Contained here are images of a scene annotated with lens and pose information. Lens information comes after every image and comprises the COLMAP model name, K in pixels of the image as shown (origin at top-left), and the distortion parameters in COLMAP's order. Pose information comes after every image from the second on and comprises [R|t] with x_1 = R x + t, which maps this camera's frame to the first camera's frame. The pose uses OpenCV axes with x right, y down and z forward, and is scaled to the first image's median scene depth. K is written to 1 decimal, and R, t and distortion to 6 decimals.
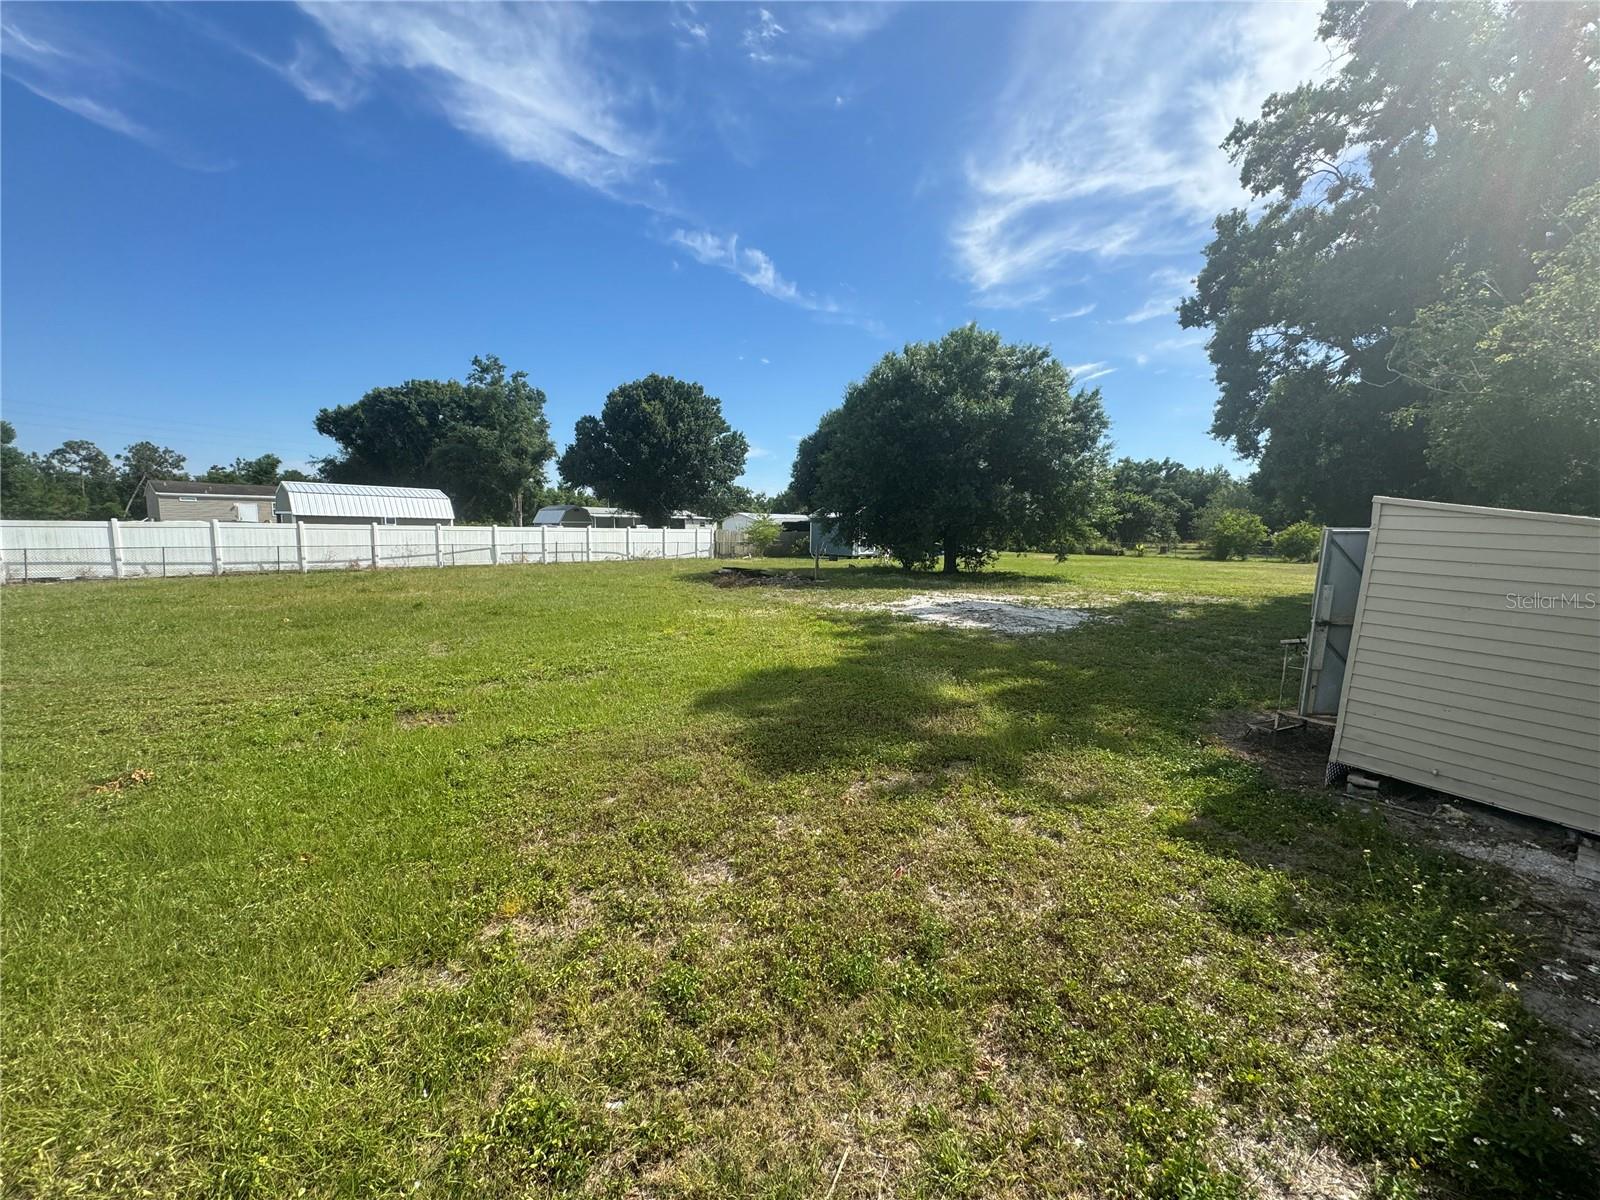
lens RADIAL K [[625.9, 0, 814.7], [0, 625.9, 623.5], [0, 0, 1]] dist [-0.001223, 0.000453]
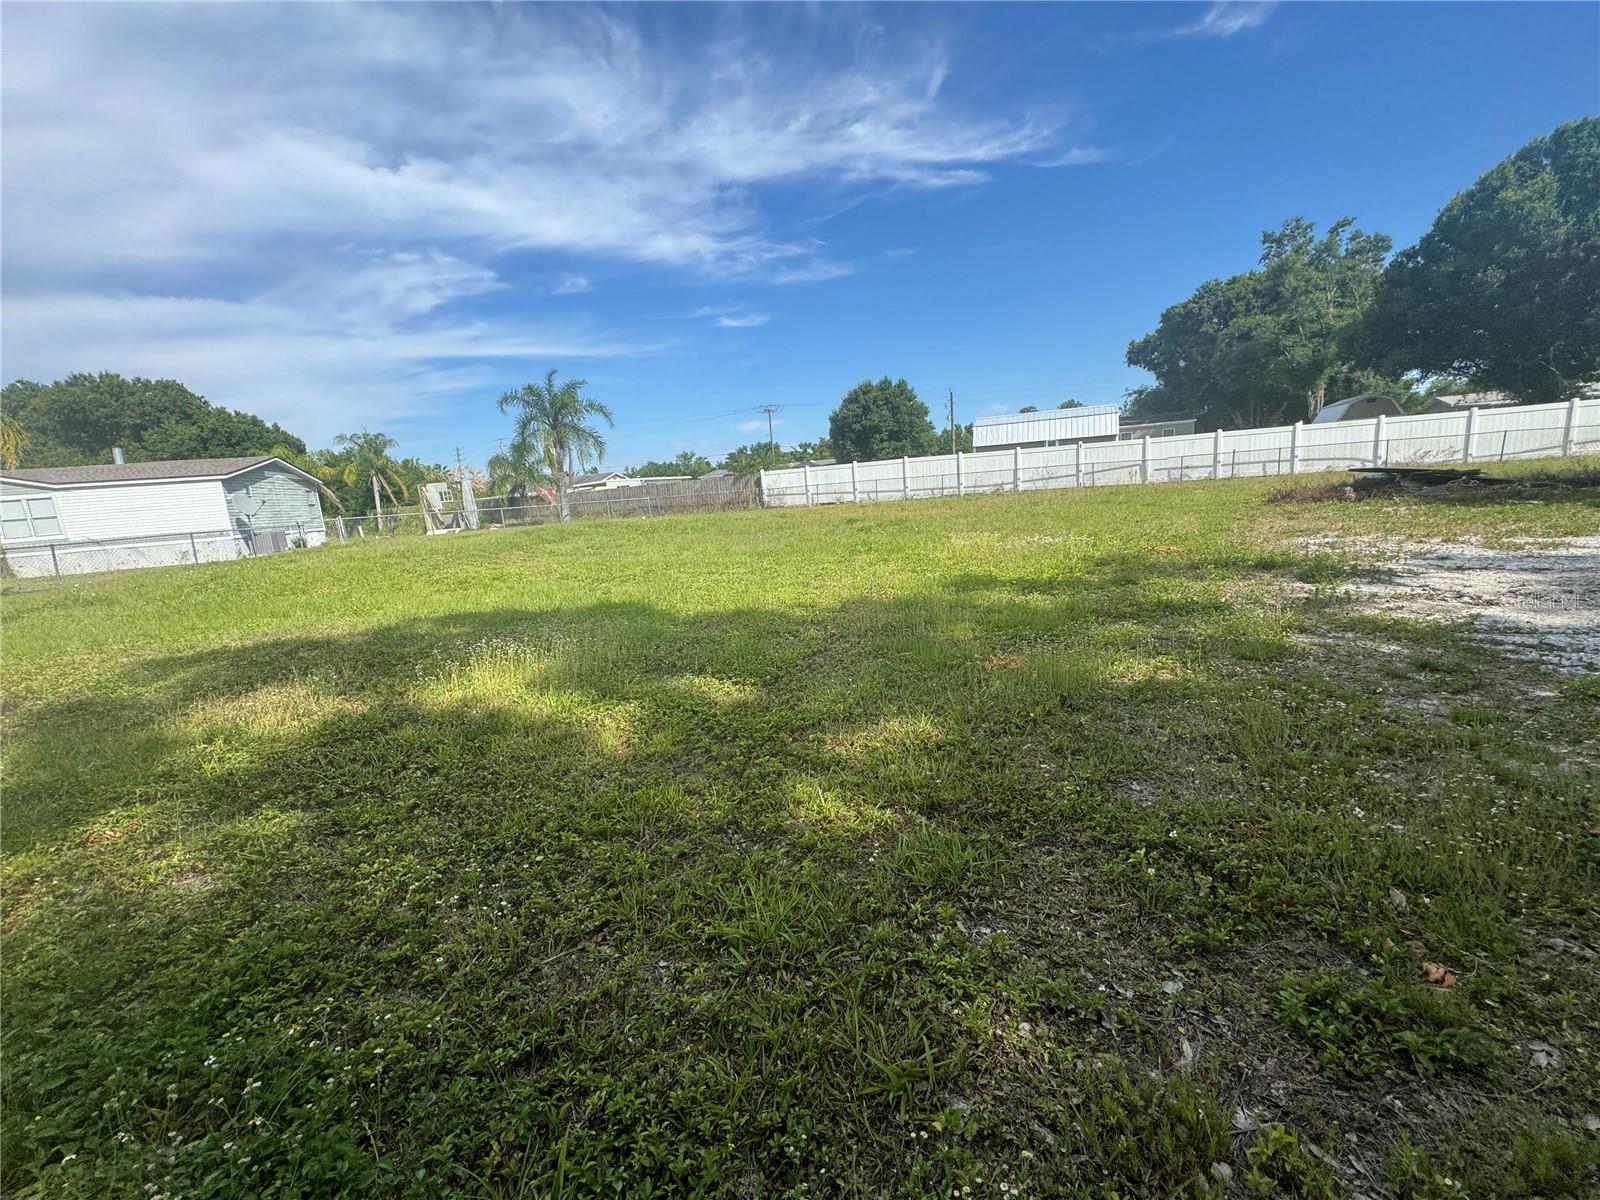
lens RADIAL K [[635.9, 0, 792.1], [0, 635.9, 605.2], [0, 0, 1]] dist [-0.002274, 0.000748]
pose [[0.306043, 0.121463, -0.944238, 0.265369], [-0.074383, 0.991846, 0.103478, 0.021792], [0.949107, 0.038567, 0.312582, 0.481434]]
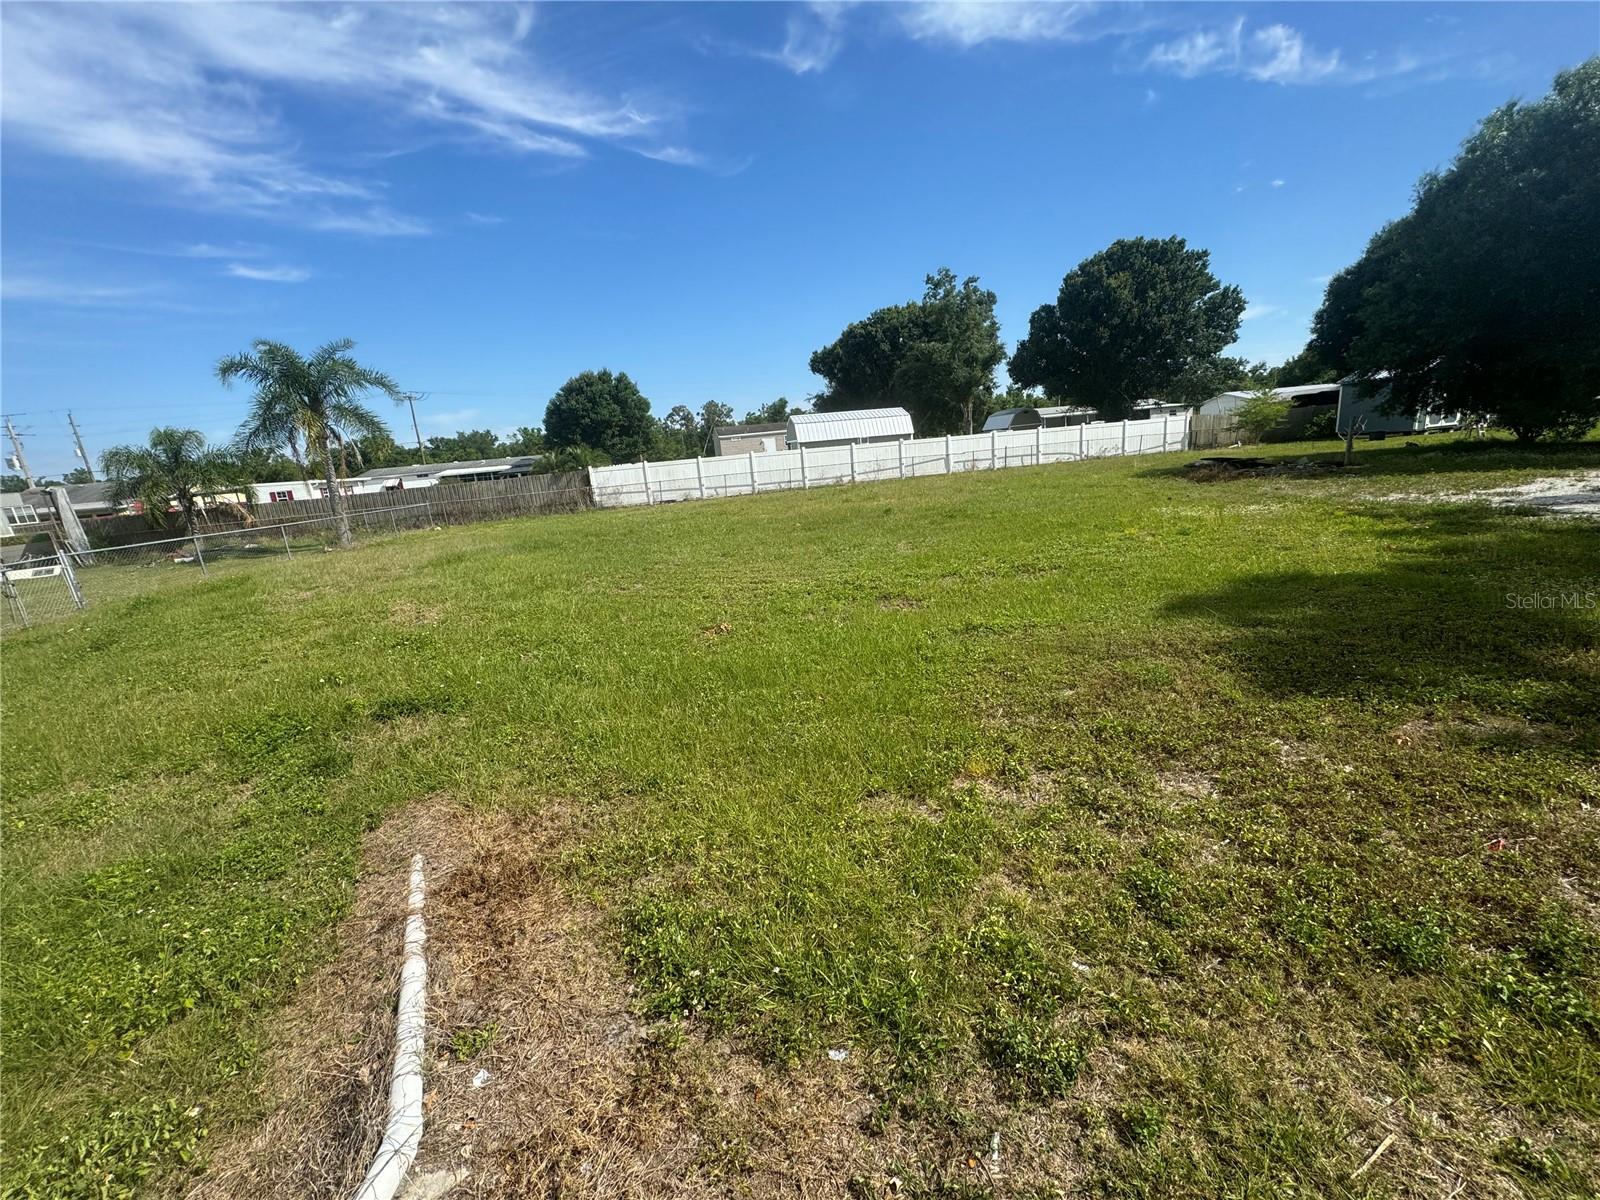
lens RADIAL K [[635.9, 0, 805.2], [0, 635.9, 646.3], [0, 0, 1]] dist [-0.002274, 0.000748]
pose [[0.784680, 0.085419, -0.613987, -0.041208], [0.006789, 0.989217, 0.146299, 0.053668], [0.619864, -0.118966, 0.775639, 0.001795]]
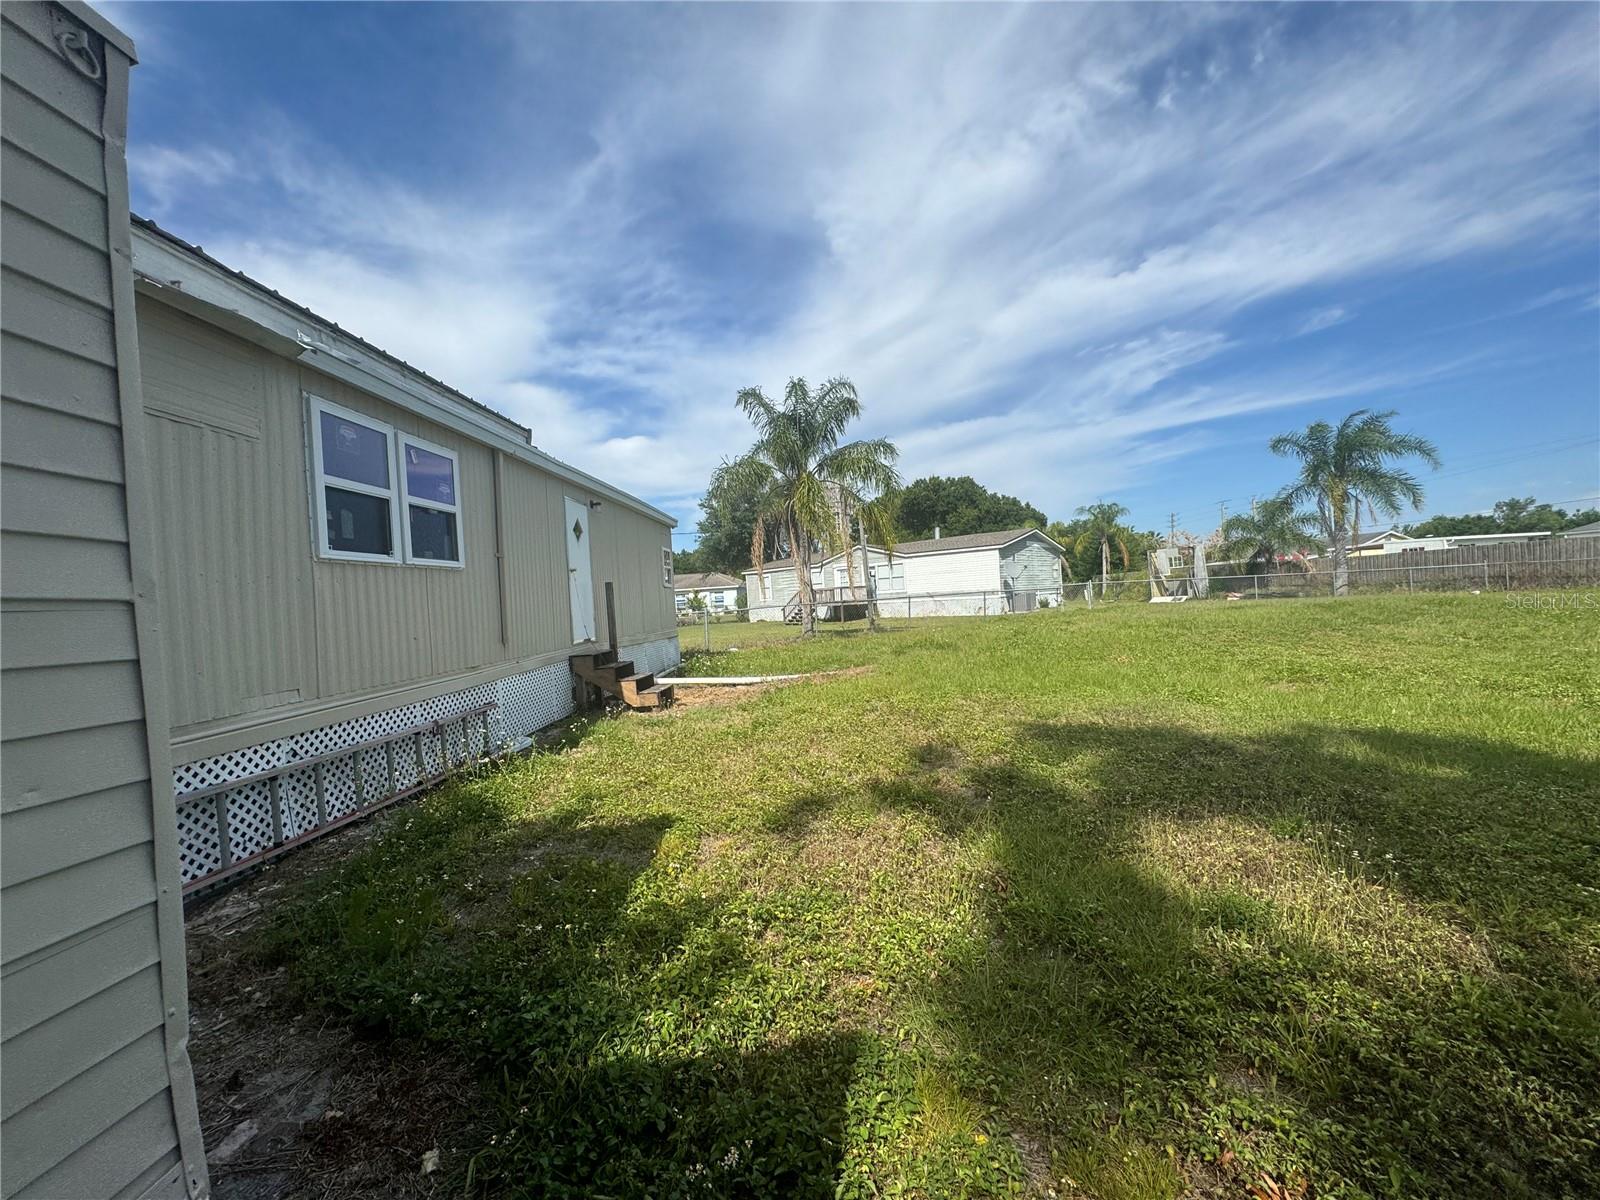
lens RADIAL K [[635.9, 0, 807.9], [0, 635.9, 593.8], [0, 0, 1]] dist [-0.002274, 0.000748]
pose [[-0.618712, -0.001423, -0.785616, 0.183896], [-0.094083, 0.992936, 0.072297, 0.030323], [0.779964, 0.118644, -0.614475, 0.379907]]
